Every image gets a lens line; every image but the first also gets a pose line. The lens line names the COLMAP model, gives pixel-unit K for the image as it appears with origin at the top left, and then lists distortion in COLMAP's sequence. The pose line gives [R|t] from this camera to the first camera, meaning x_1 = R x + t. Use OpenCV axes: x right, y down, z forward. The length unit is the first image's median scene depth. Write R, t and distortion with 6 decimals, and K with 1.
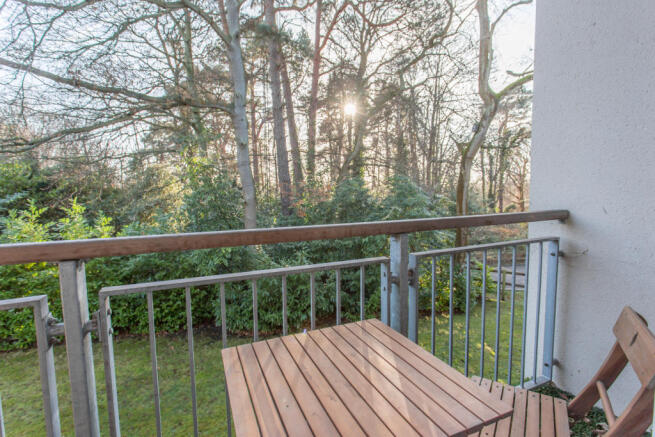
lens RADIAL K [[308.9, 0, 324.2], [0, 308.9, 220.9], [0, 0, 1]] dist [0.002226, -0.001005]
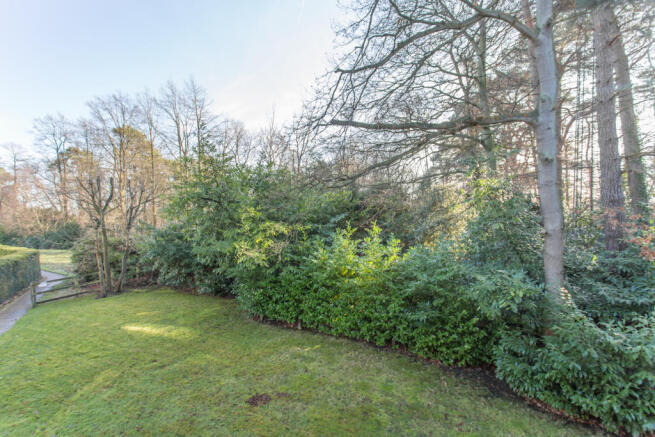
lens RADIAL K [[308.9, 0, 324.2], [0, 308.9, 220.9], [0, 0, 1]] dist [0.002226, -0.001005]
pose [[0.655042, 0.035991, -0.754735, -0.030647], [-0.066989, 0.997698, -0.010564, -0.036912], [0.752617, 0.057479, 0.655945, 0.058520]]
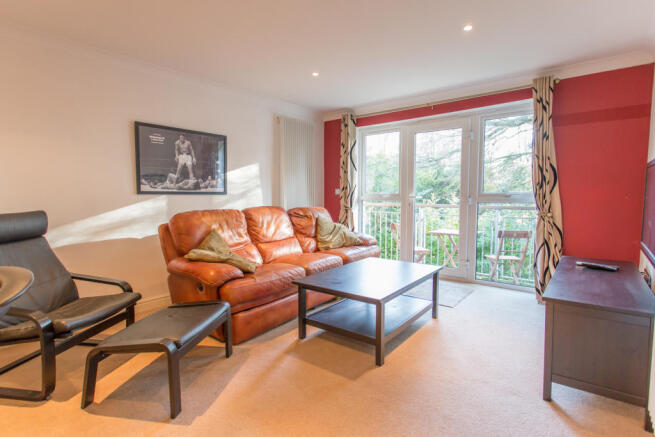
lens RADIAL K [[308.9, 0, 324.2], [0, 308.9, 220.9], [0, 0, 1]] dist [0.002226, -0.001005]
pose [[0.441691, 0.098070, -0.891791, 0.221610], [-0.076241, 0.994515, 0.071605, 0.002958], [0.893922, 0.036363, 0.446746, -0.200223]]
